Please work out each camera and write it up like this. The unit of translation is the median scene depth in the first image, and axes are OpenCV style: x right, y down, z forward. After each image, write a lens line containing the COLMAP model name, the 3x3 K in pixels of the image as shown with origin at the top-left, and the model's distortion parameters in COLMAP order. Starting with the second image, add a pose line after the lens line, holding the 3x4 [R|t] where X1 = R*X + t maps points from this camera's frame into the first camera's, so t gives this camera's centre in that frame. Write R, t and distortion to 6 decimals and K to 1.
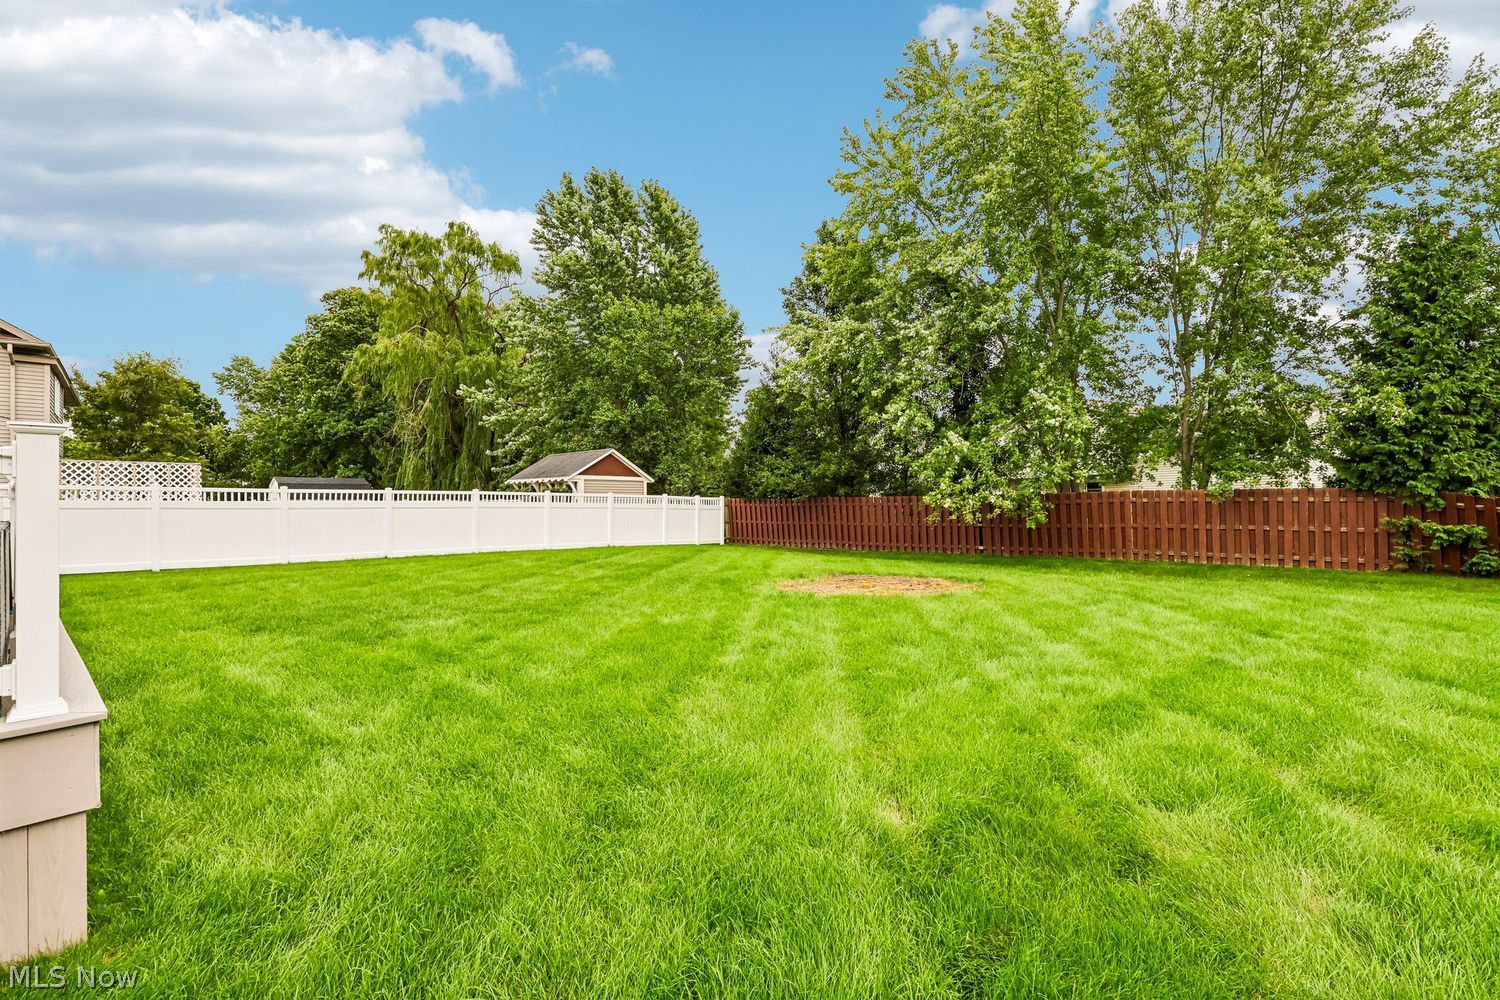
lens RADIAL K [[695.2, 0, 746.4], [0, 695.2, 506.7], [0, 0, 1]] dist [-0.001572, 0.001384]
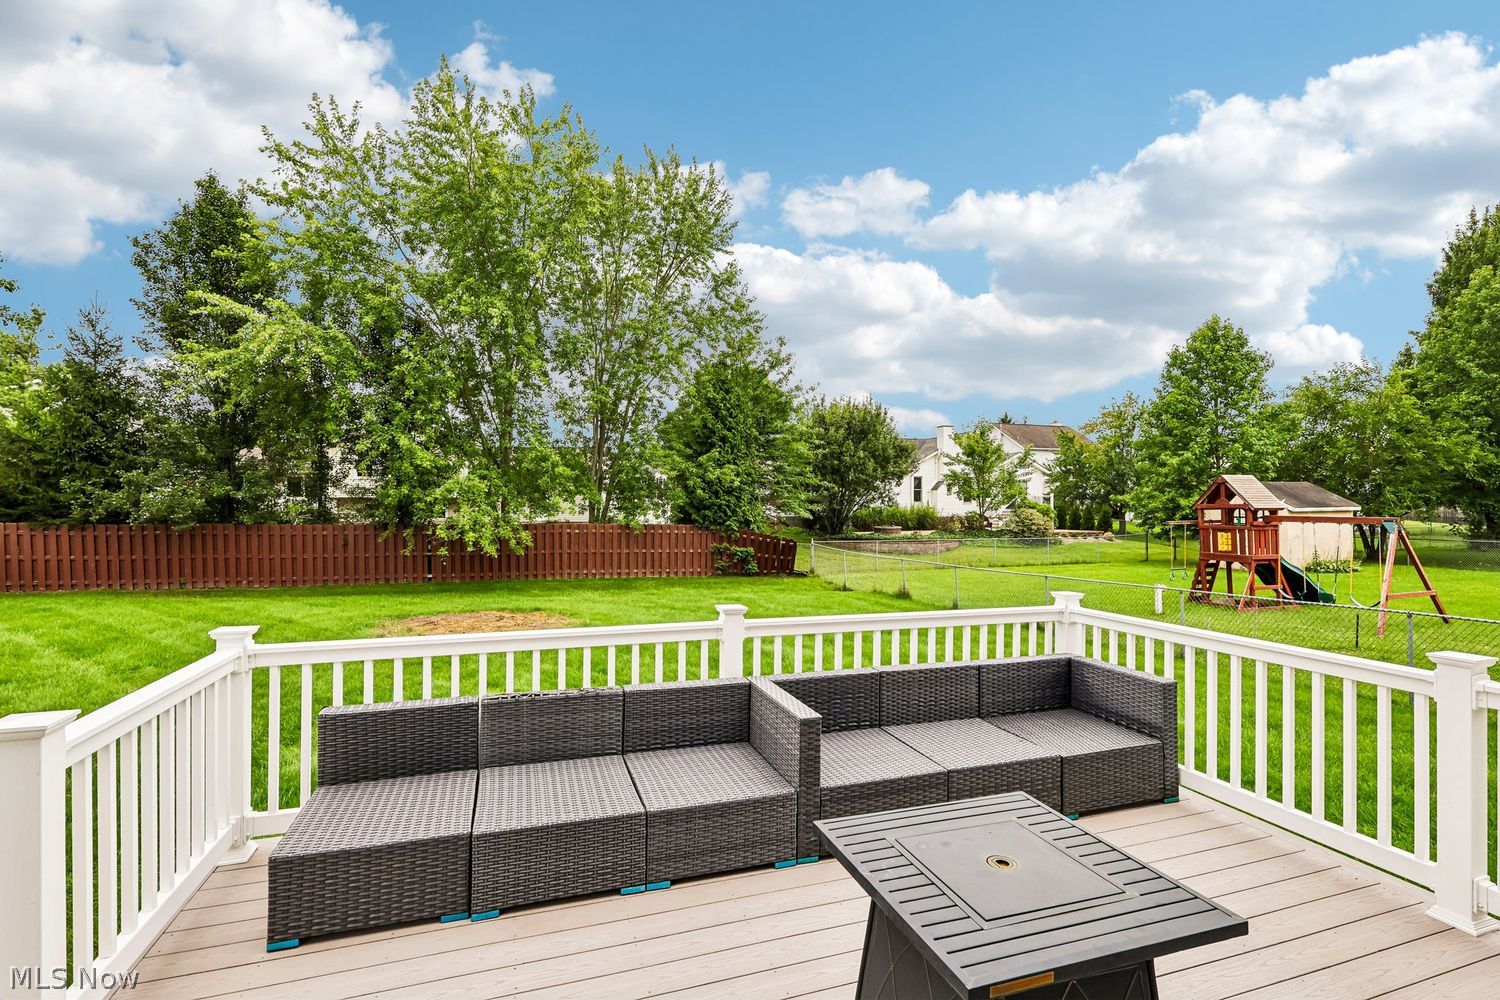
lens RADIAL K [[695.2, 0, 747.4], [0, 695.2, 503.4], [0, 0, 1]] dist [-0.001572, 0.001384]
pose [[0.478101, 0.021259, 0.878047, -0.380915], [-0.011397, 0.999773, -0.018000, -0.039200], [-0.878231, -0.001401, 0.478235, 0.108476]]
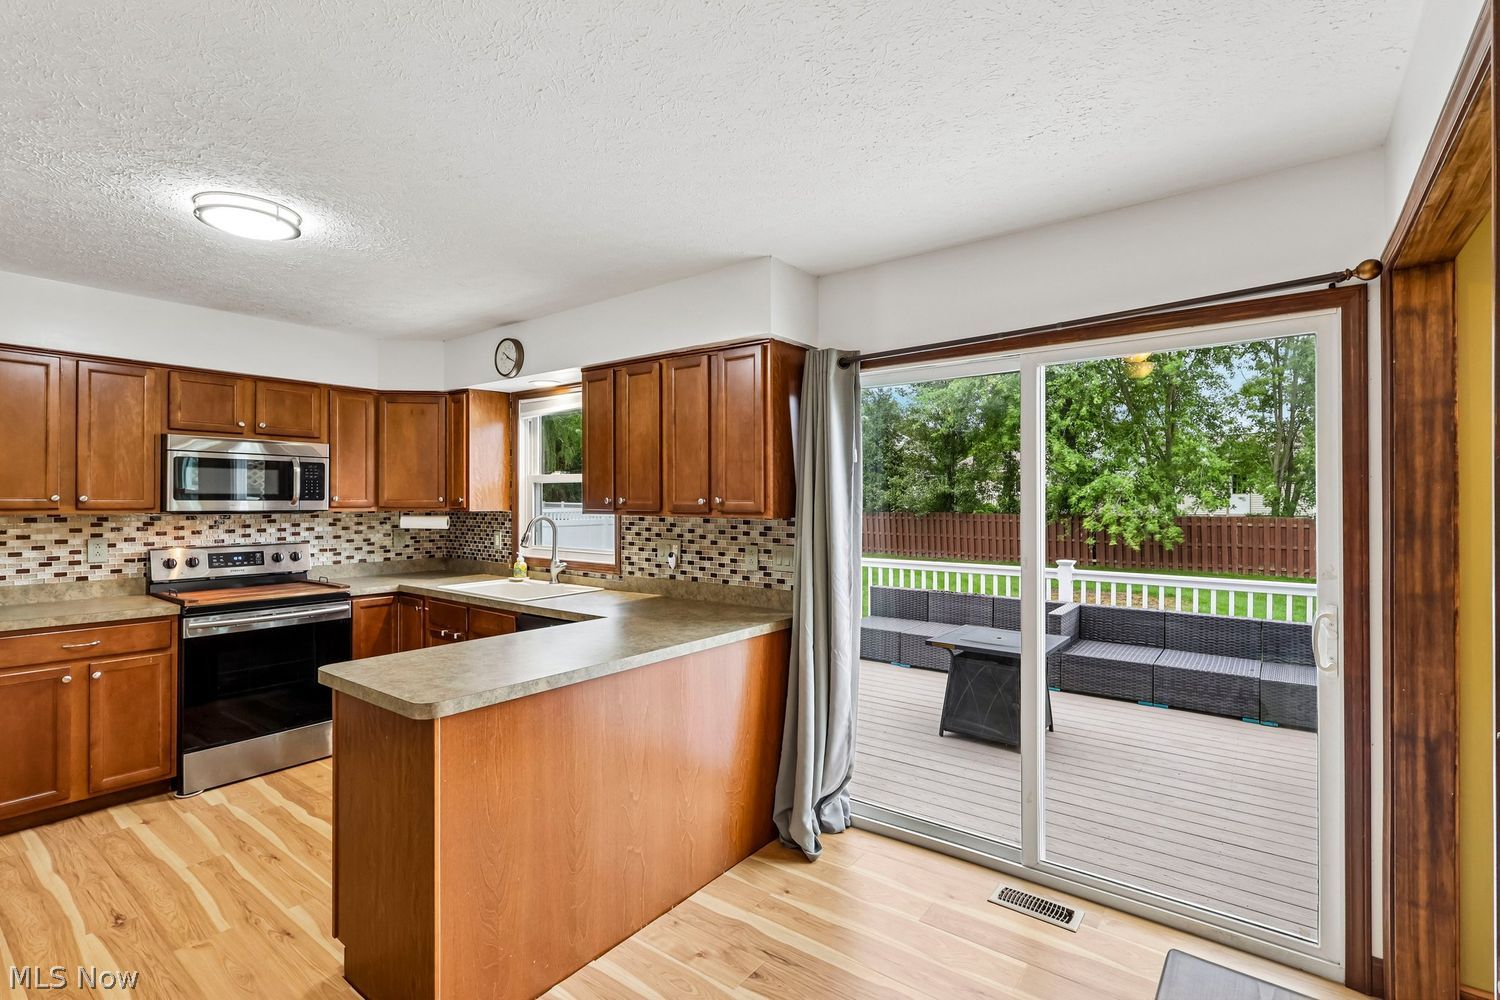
lens RADIAL K [[695.2, 0, 748.8], [0, 695.2, 498.5], [0, 0, 1]] dist [-0.001572, 0.001384]
pose [[0.995138, 0.013749, 0.097526, -0.395036], [-0.013810, 0.999905, -0.000050, -0.041511], [-0.097517, -0.001297, 0.995233, -0.115167]]
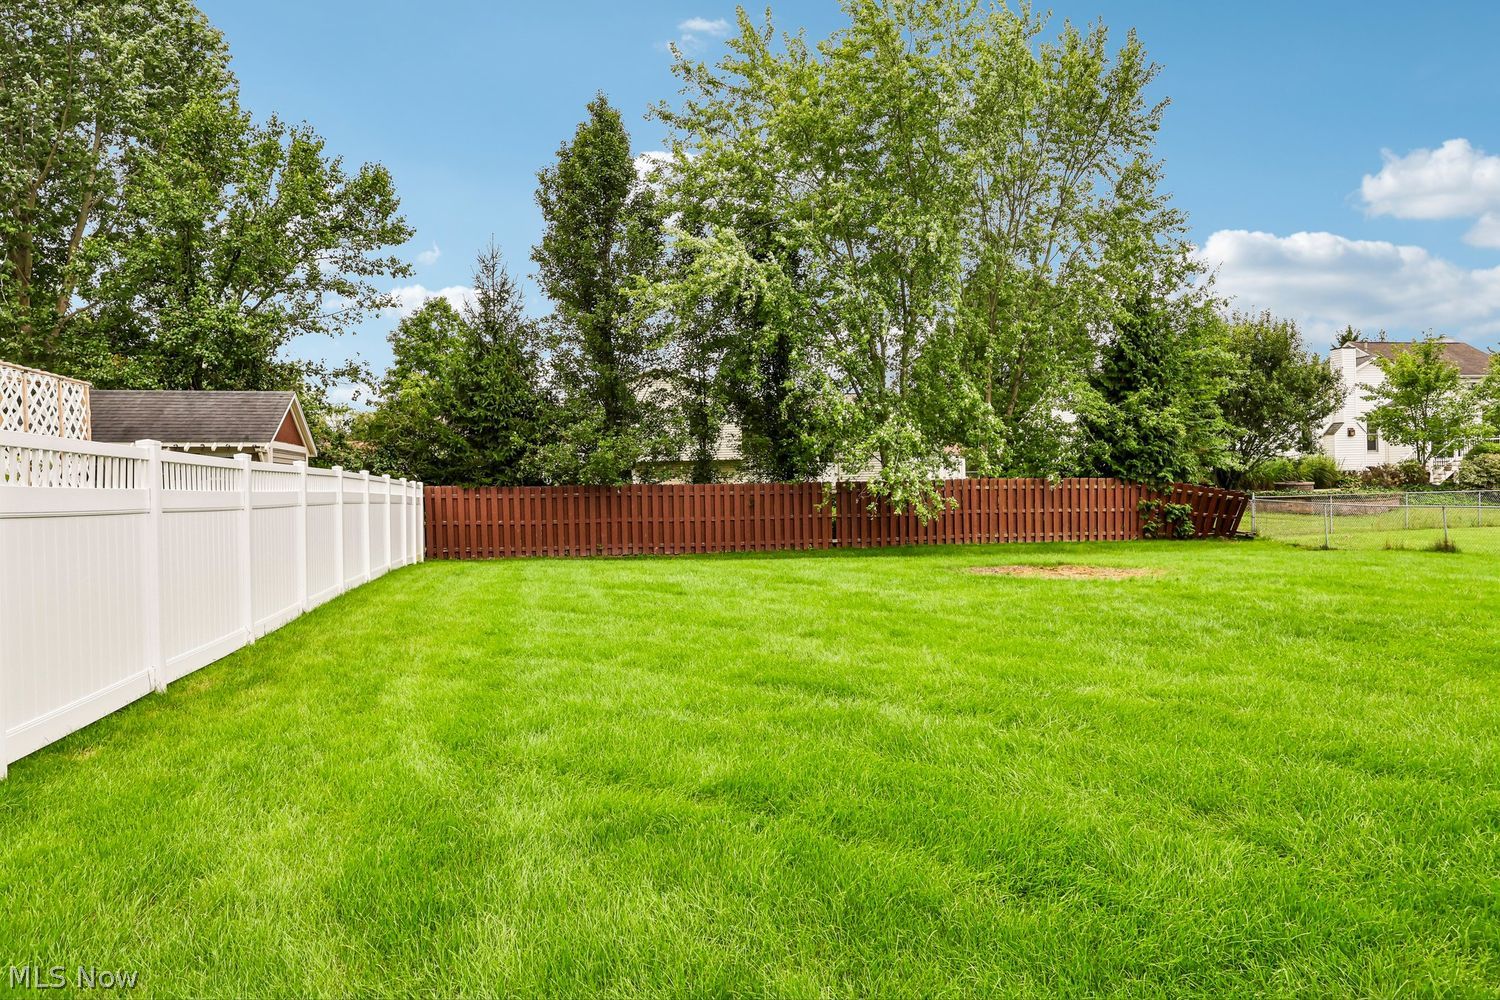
lens RADIAL K [[1028.0, 0, 741.6], [0, 1028.0, 493.2], [0, 0, 1]] dist [0.001053, -0.000406]
pose [[0.574751, -0.004294, 0.818317, -0.913348], [0.010061, 0.999948, -0.001819, -0.001623], [-0.818267, 0.009279, 0.574764, 0.373396]]
